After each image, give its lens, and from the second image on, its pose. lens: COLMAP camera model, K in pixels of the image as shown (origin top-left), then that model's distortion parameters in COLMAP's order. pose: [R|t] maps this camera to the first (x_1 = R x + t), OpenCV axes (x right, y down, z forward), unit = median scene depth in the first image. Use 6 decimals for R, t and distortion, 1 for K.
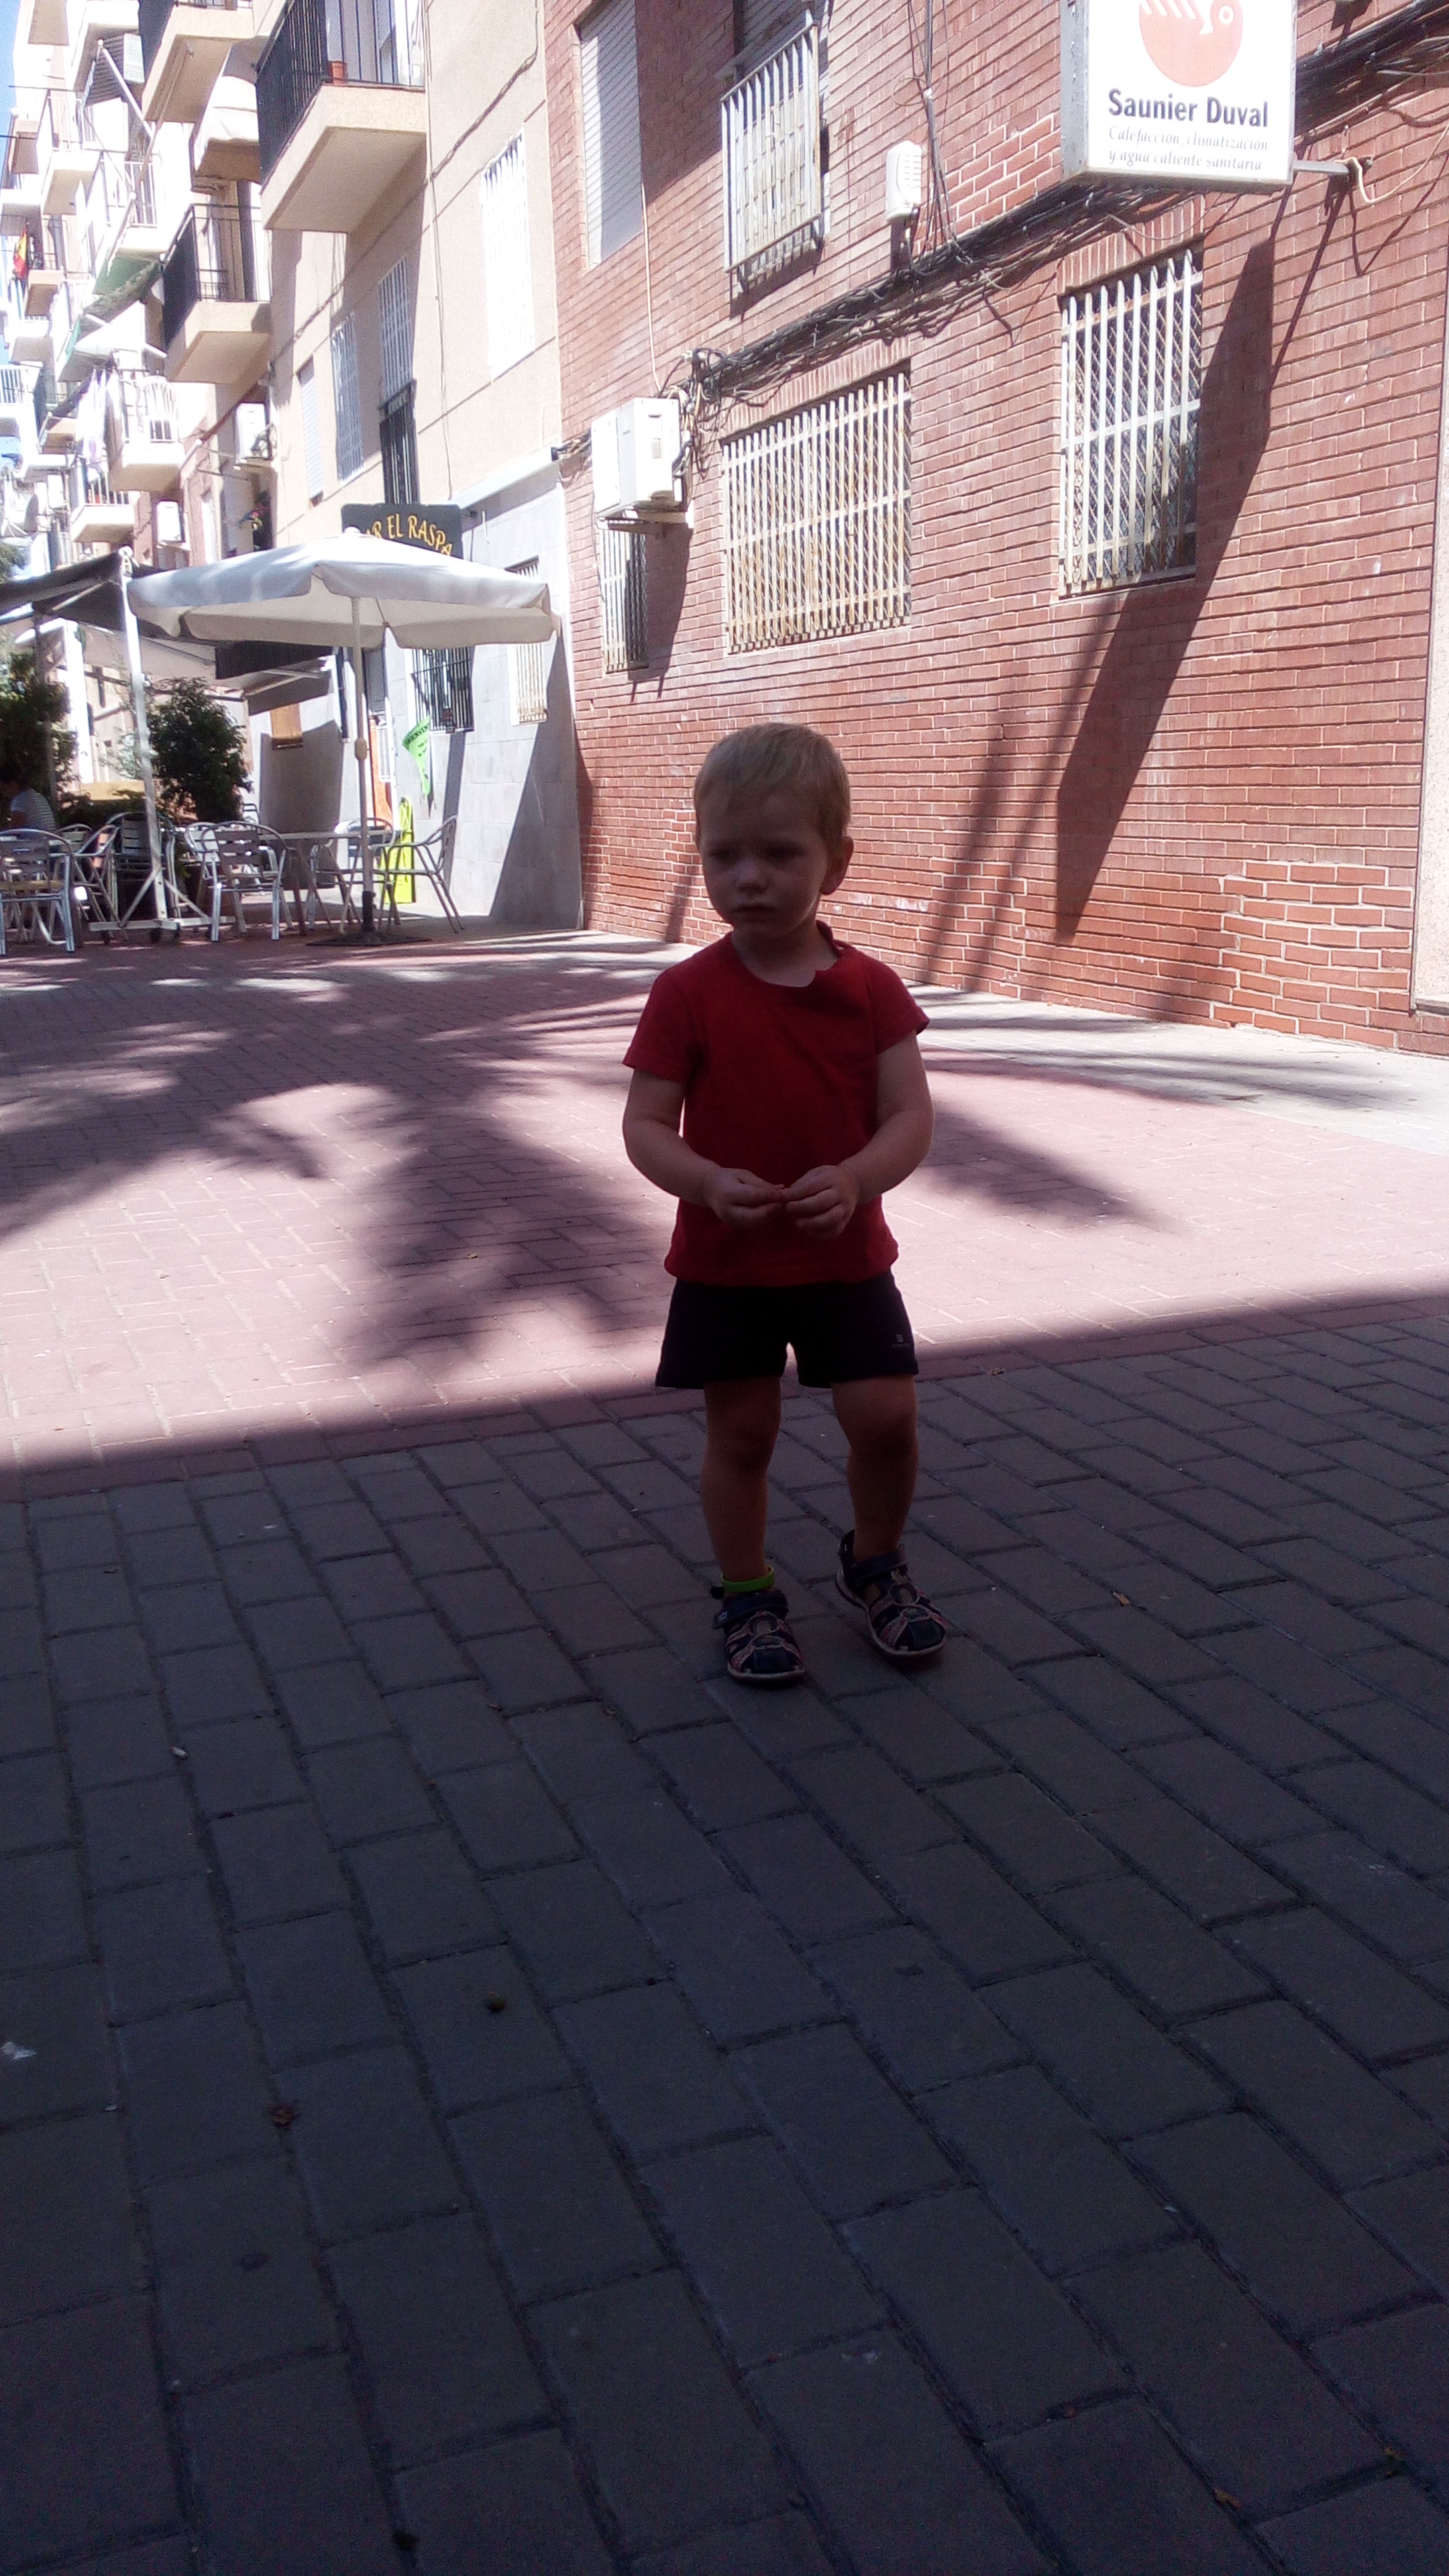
lens RADIAL K [[2127.7, 0, 720.1], [0, 2127.7, 1296.6], [0, 0, 1]] dist [-0.010792, -0.022000]
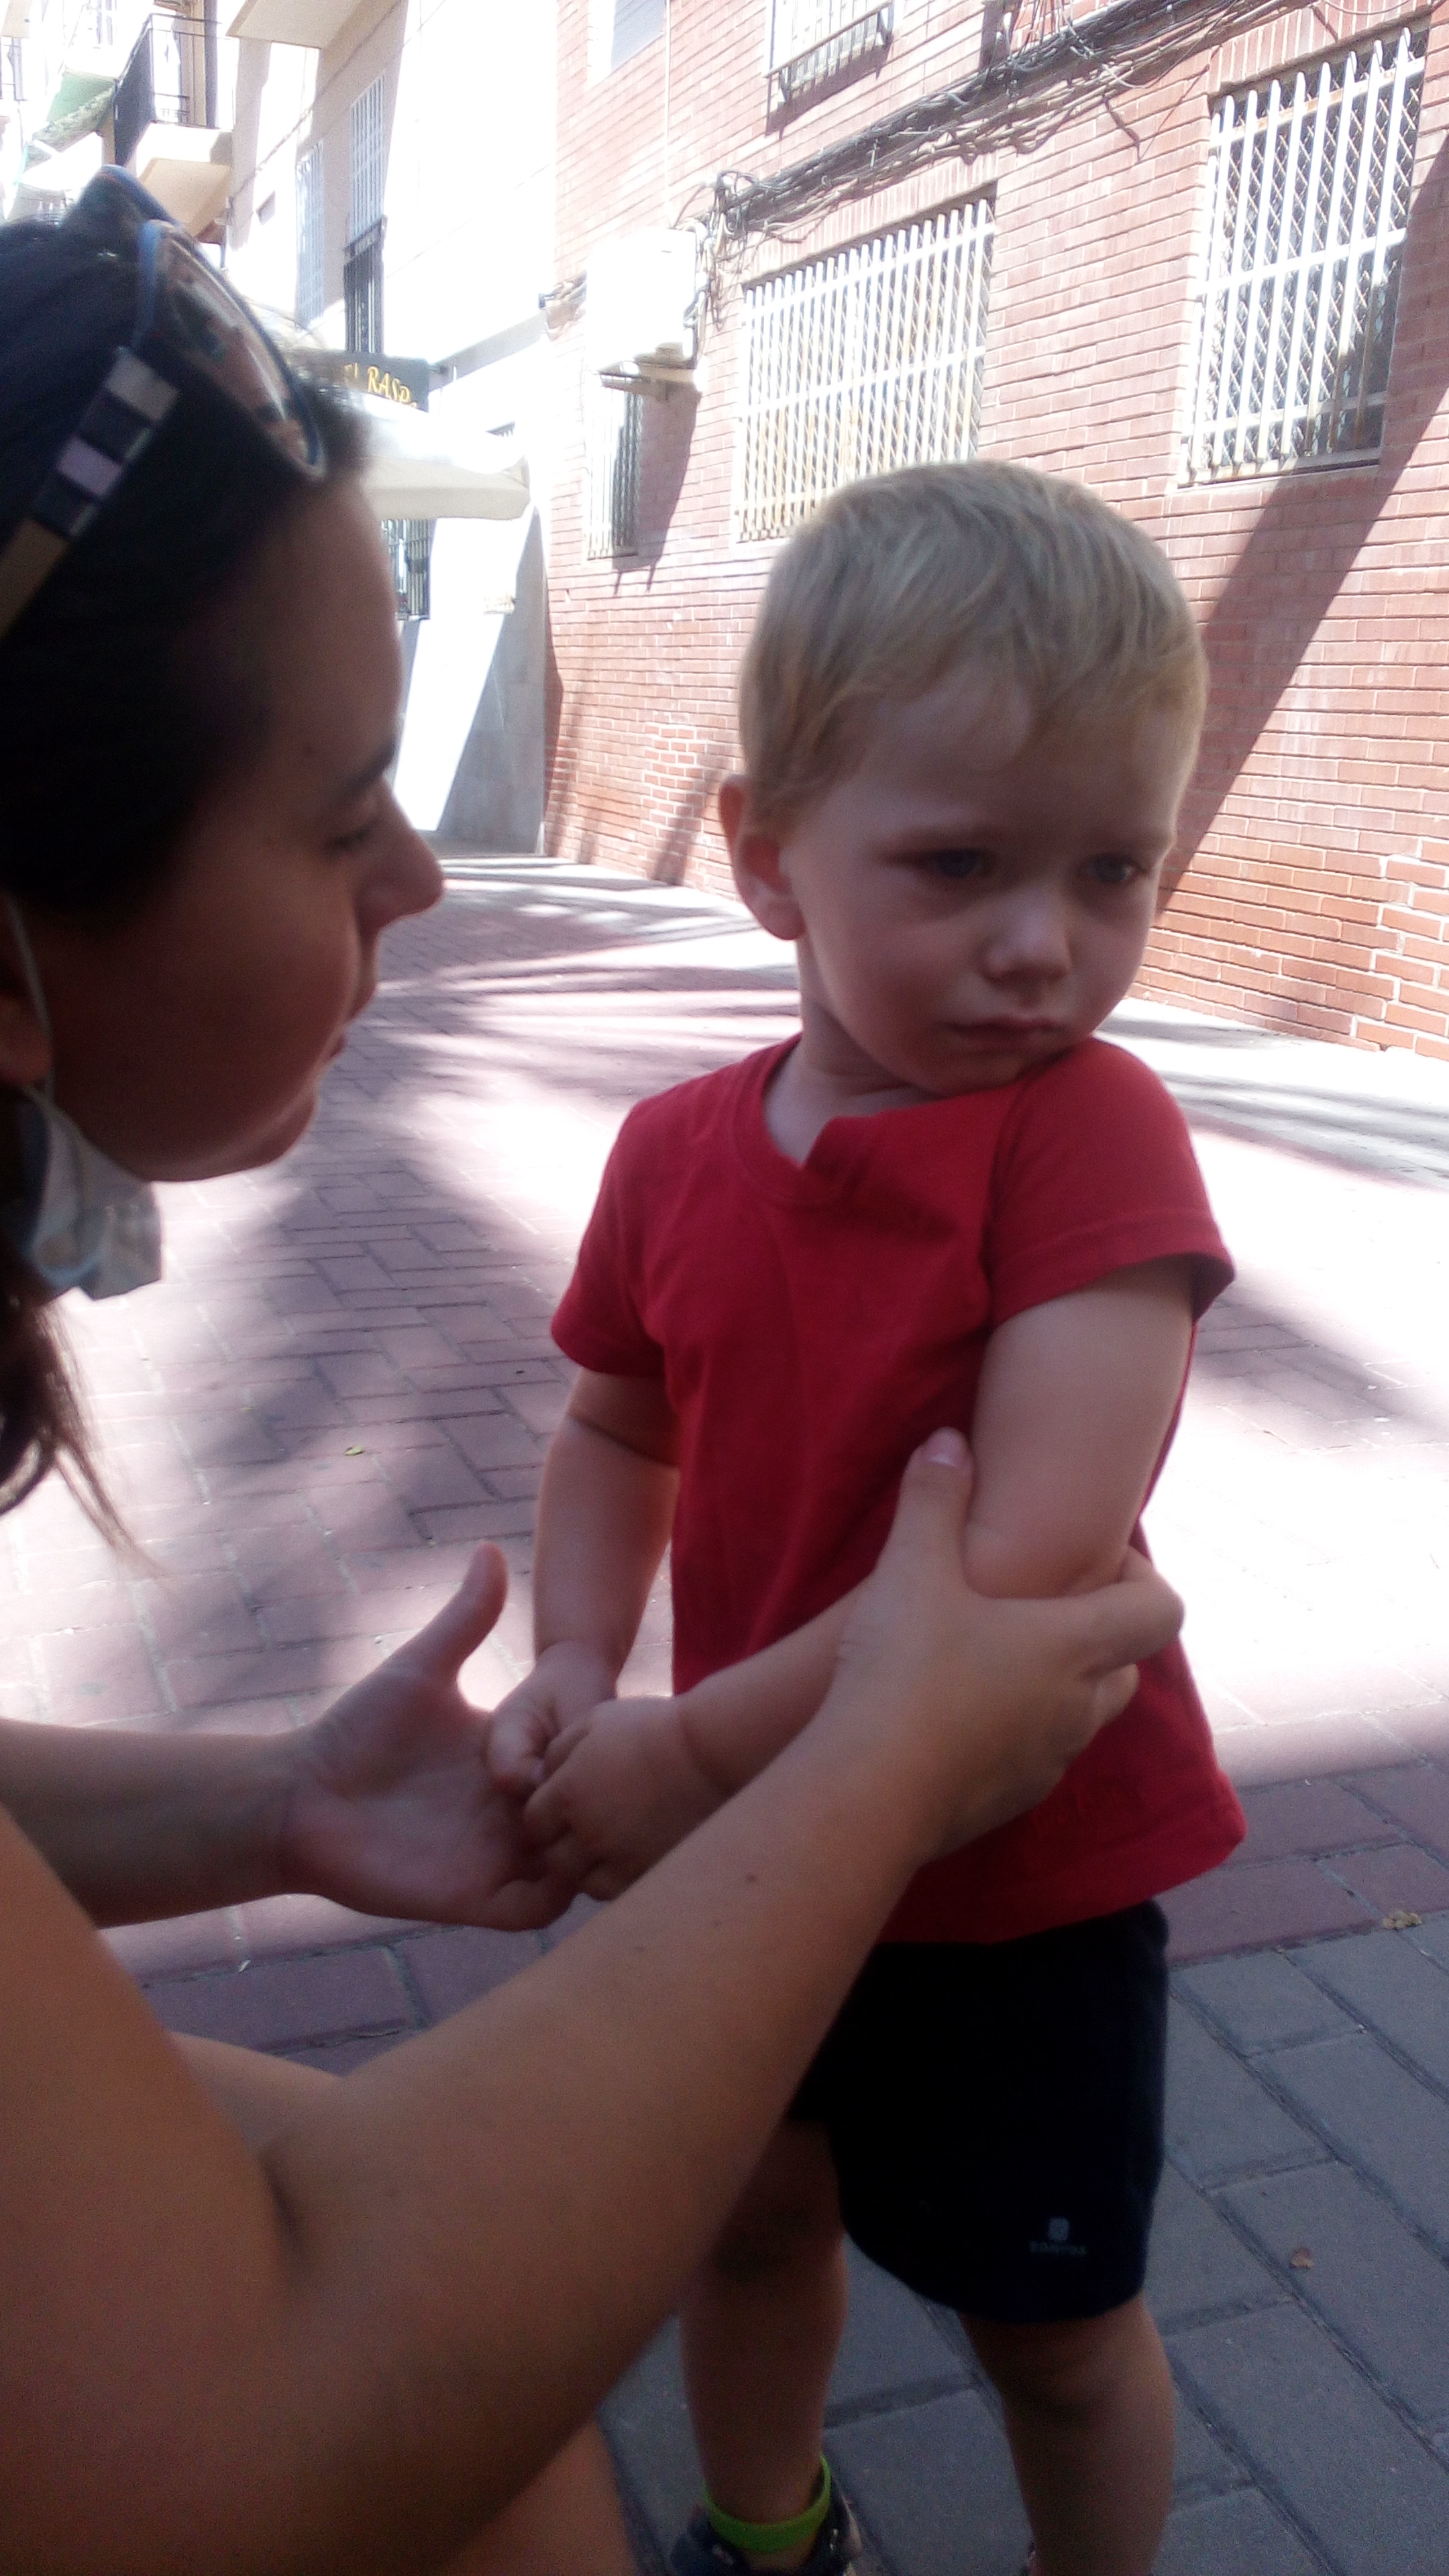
lens RADIAL K [[2127.7, 0, 728.7], [0, 2127.7, 1280.5], [0, 0, 1]] dist [-0.010792, -0.022000]
pose [[0.997440, 0.059462, 0.039714, -0.017646], [-0.060526, 0.997824, 0.026152, -0.036642], [-0.038073, -0.028489, 0.998869, 0.172579]]
